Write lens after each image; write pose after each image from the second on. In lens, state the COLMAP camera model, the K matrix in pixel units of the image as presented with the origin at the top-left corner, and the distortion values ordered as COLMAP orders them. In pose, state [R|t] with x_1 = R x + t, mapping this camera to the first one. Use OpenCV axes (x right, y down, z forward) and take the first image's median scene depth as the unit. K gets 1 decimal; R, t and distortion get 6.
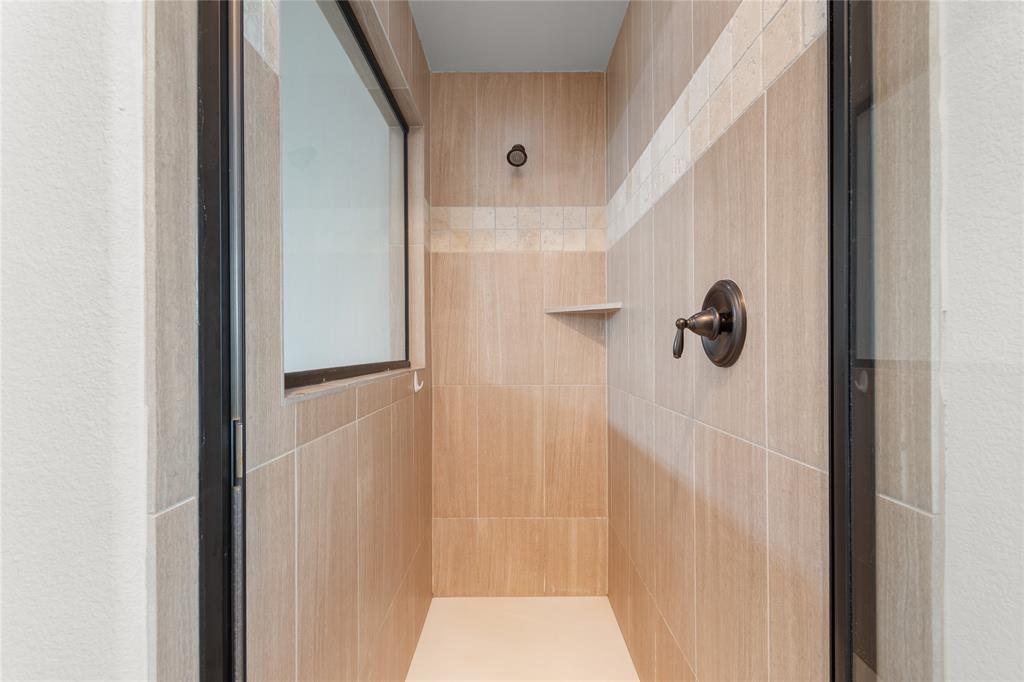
lens RADIAL K [[449.8, 0, 513.0], [0, 449.8, 343.2], [0, 0, 1]] dist [0.004974, 0.000511]
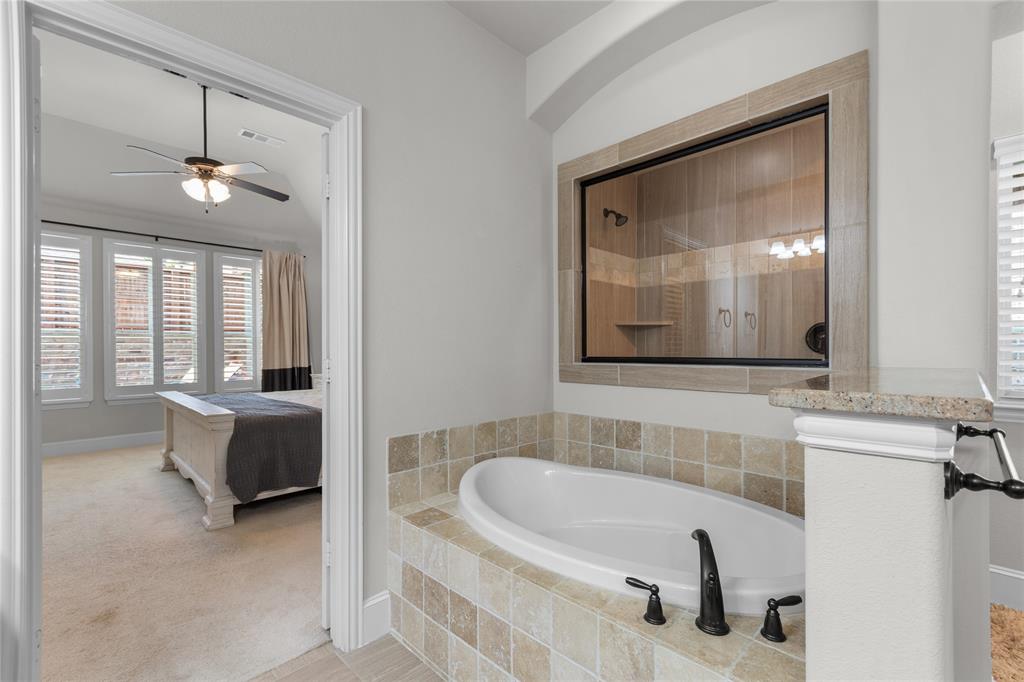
lens RADIAL K [[449.8, 0, 513.7], [0, 449.8, 350.6], [0, 0, 1]] dist [0.004974, 0.000511]
pose [[0.703758, -0.004066, 0.710428, -1.228254], [0.001427, 0.999990, 0.004310, 0.012056], [-0.710438, -0.002020, 0.703757, 0.187512]]
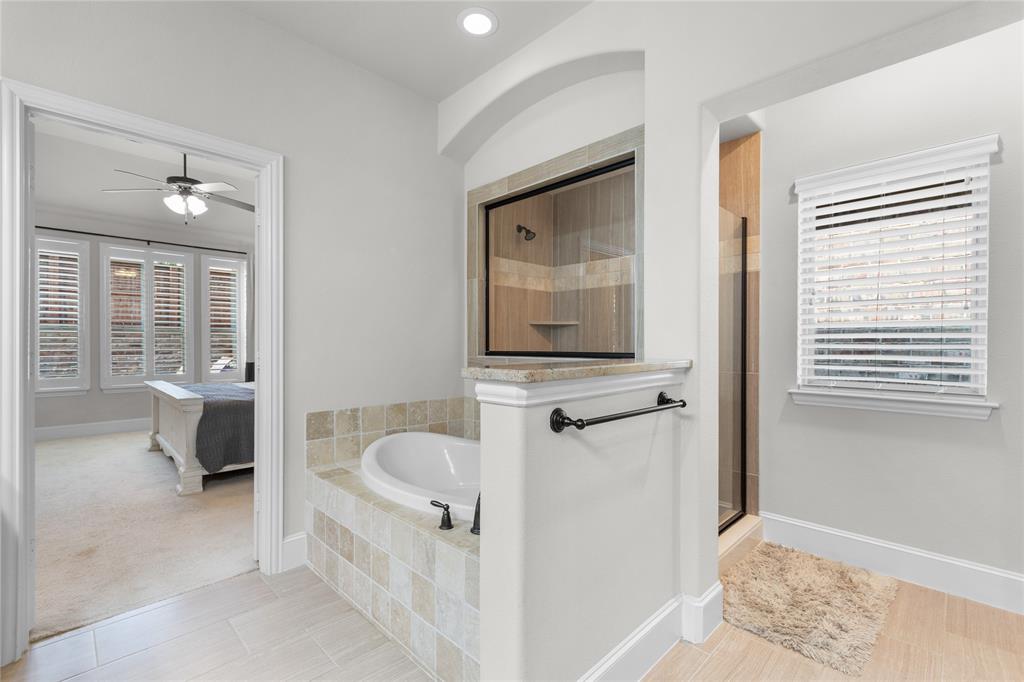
lens RADIAL K [[449.8, 0, 513.0], [0, 449.8, 347.5], [0, 0, 1]] dist [0.004974, 0.000511]
pose [[0.709892, -0.001604, 0.704309, -1.202519], [-0.003439, 0.999978, 0.005743, 0.014081], [-0.704302, -0.006499, 0.709870, -0.195669]]
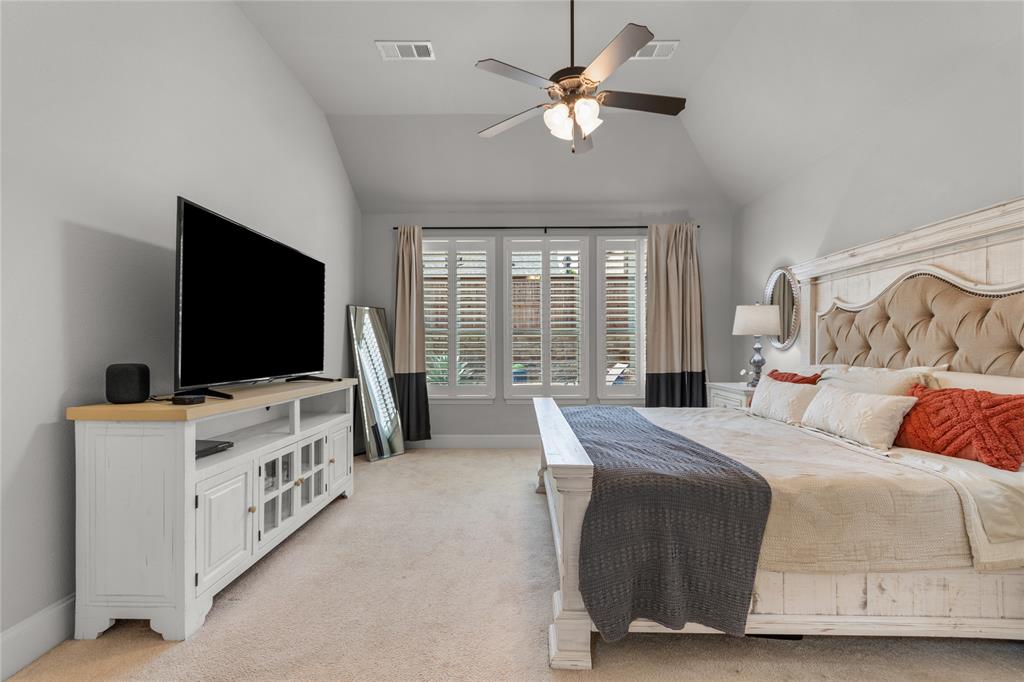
lens RADIAL K [[449.8, 0, 514.1], [0, 449.8, 353.2], [0, 0, 1]] dist [0.004974, 0.000511]
pose [[0.999937, 0.001315, -0.011153, -0.959834], [-0.001213, 0.999958, 0.009092, 0.018188], [0.011165, -0.009078, 0.999896, 1.061240]]
